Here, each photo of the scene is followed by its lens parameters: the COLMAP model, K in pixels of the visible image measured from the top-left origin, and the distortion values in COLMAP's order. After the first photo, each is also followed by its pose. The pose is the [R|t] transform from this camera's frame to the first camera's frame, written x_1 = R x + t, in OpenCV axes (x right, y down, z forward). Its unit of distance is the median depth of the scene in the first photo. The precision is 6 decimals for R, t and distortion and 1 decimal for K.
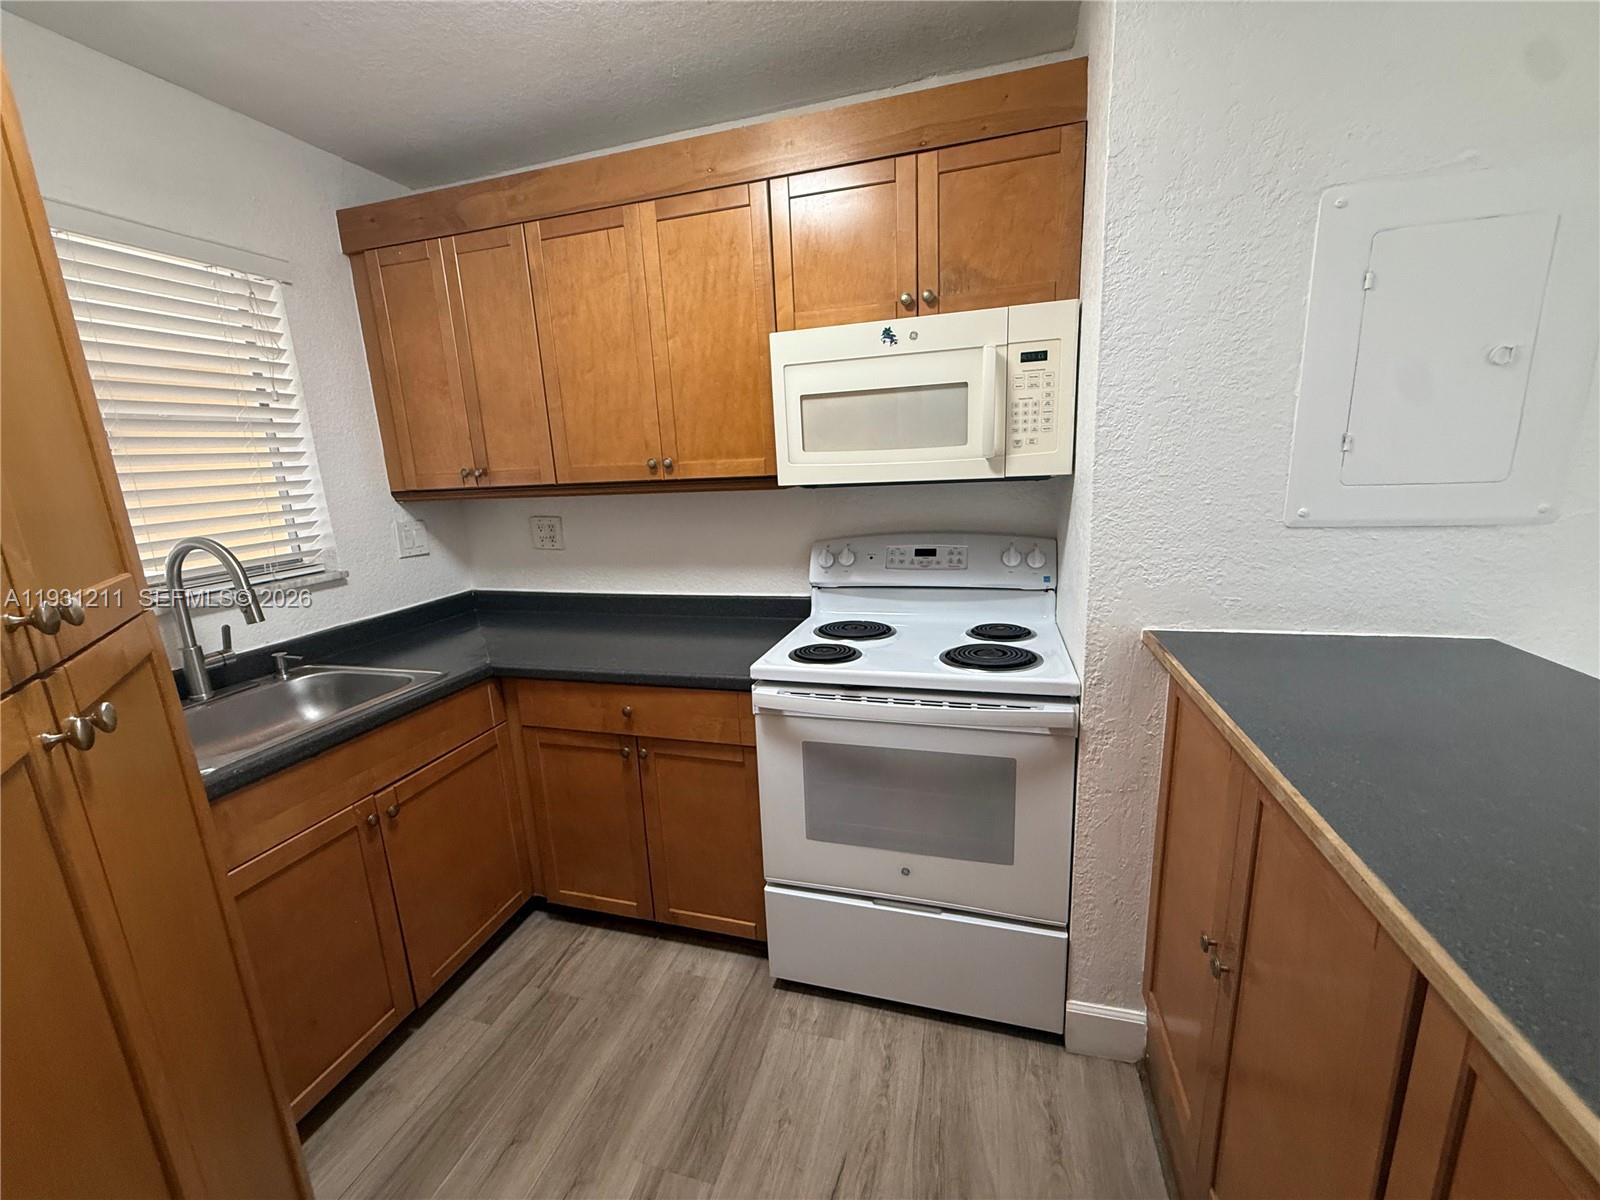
lens RADIAL K [[642.4, 0, 800.0], [0, 642.4, 600.0], [0, 0, 1]] dist [-0.000085, -0.000085]
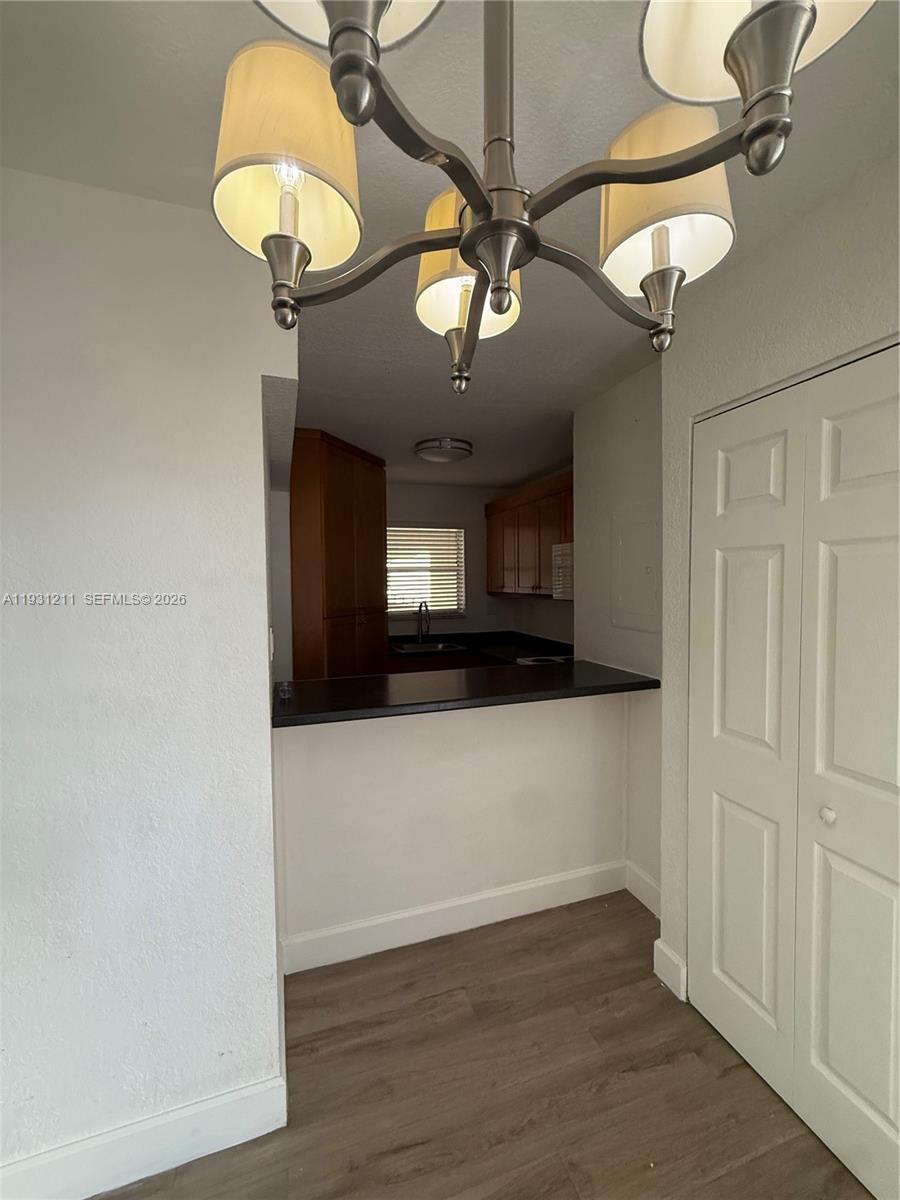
lens RADIAL K [[481.8, 0, 450.0], [0, 481.8, 600.0], [0, 0, 1]] dist [-0.000085, -0.000085]
pose [[0.568944, 0.071034, -0.819303, 1.506855], [-0.195250, 0.979444, -0.050669, 0.017977], [0.798862, 0.188797, 0.571118, -0.537072]]
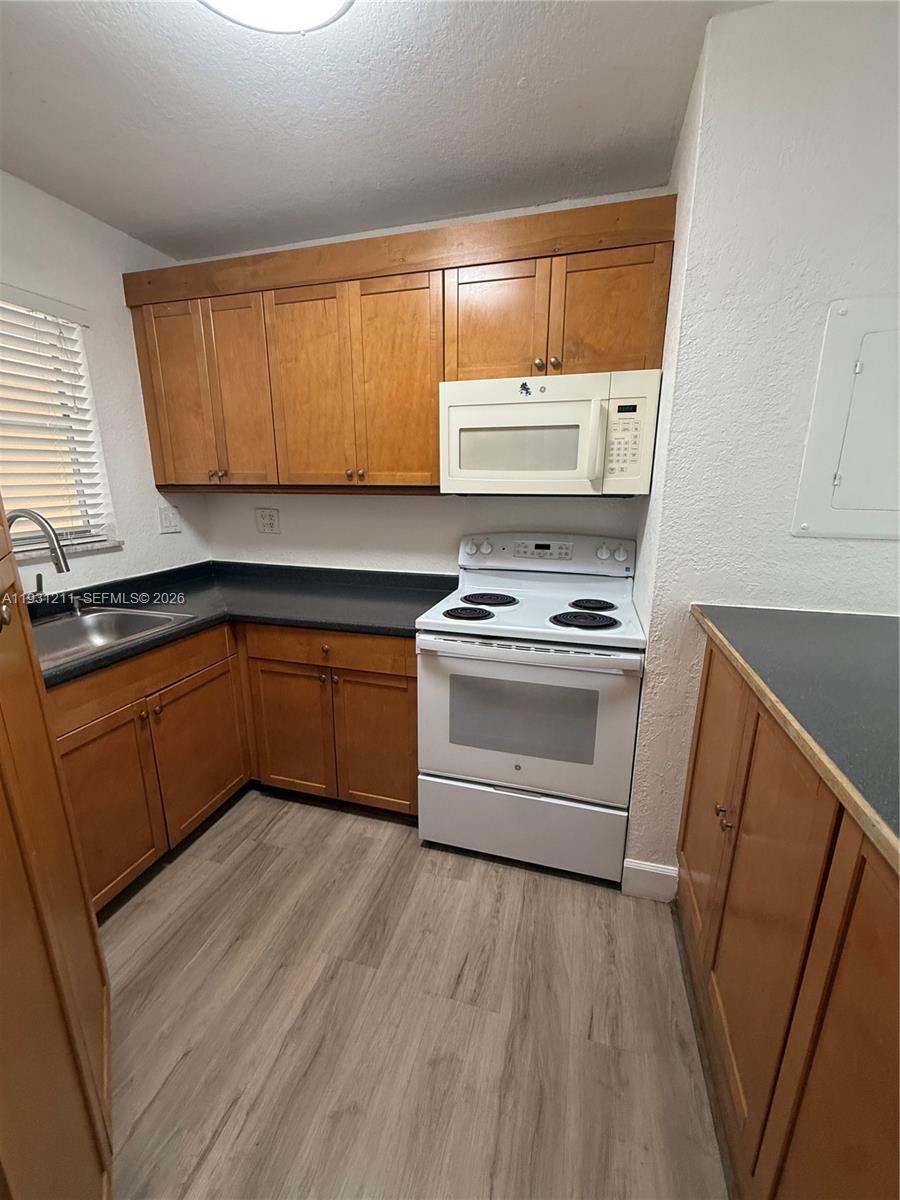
lens RADIAL K [[481.1, 0, 451.0], [0, 481.1, 599.0], [0, 0, 1]] dist [-0.000357, -0.000004]
pose [[0.998835, 0.045834, 0.015125, -0.016665], [-0.046243, 0.998542, 0.027833, 0.023857], [-0.013827, -0.028500, 0.999498, -0.055669]]
